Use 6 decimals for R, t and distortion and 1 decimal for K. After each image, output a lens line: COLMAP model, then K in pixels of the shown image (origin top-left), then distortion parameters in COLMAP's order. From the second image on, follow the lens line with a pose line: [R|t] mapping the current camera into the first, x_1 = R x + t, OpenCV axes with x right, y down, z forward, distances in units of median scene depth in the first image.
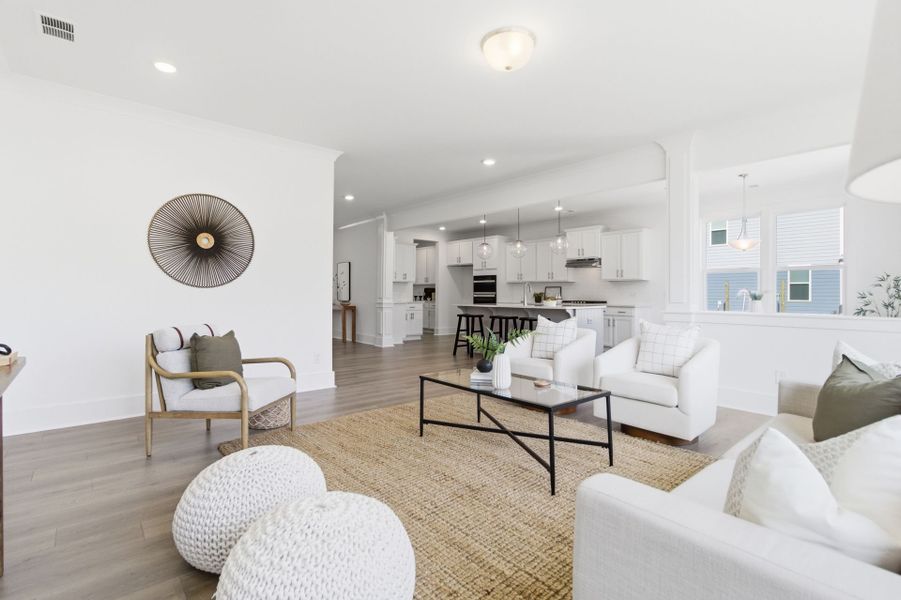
lens RADIAL K [[421.9, 0, 466.6], [0, 421.9, 283.9], [0, 0, 1]] dist [-0.007516, 0.001364]
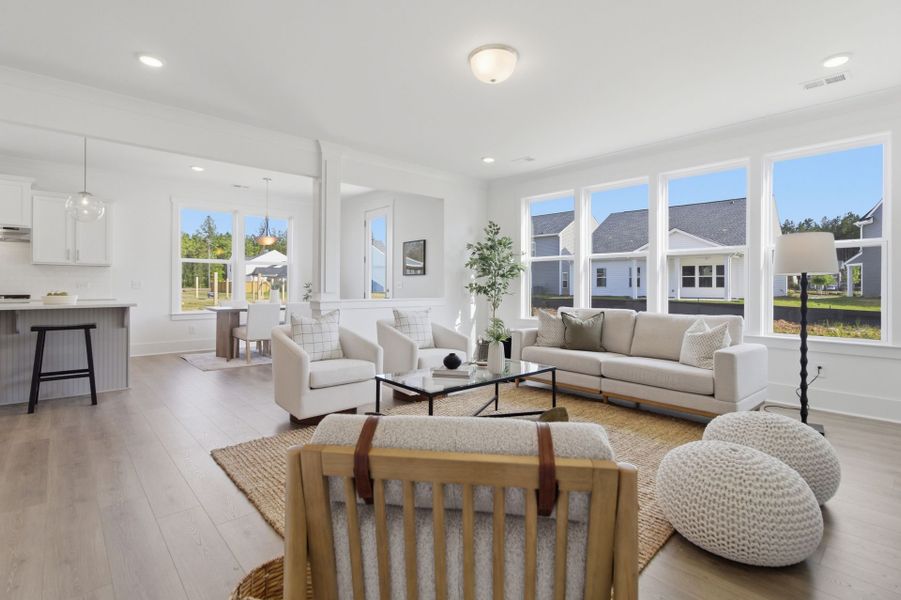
lens RADIAL K [[421.9, 0, 454.3], [0, 421.9, 282.2], [0, 0, 1]] dist [-0.007516, 0.001364]
pose [[-0.021383, 0.001874, 0.999770, -0.306460], [-0.028142, 0.999601, -0.002475, 0.004358], [-0.999375, -0.028188, -0.021322, 0.334581]]
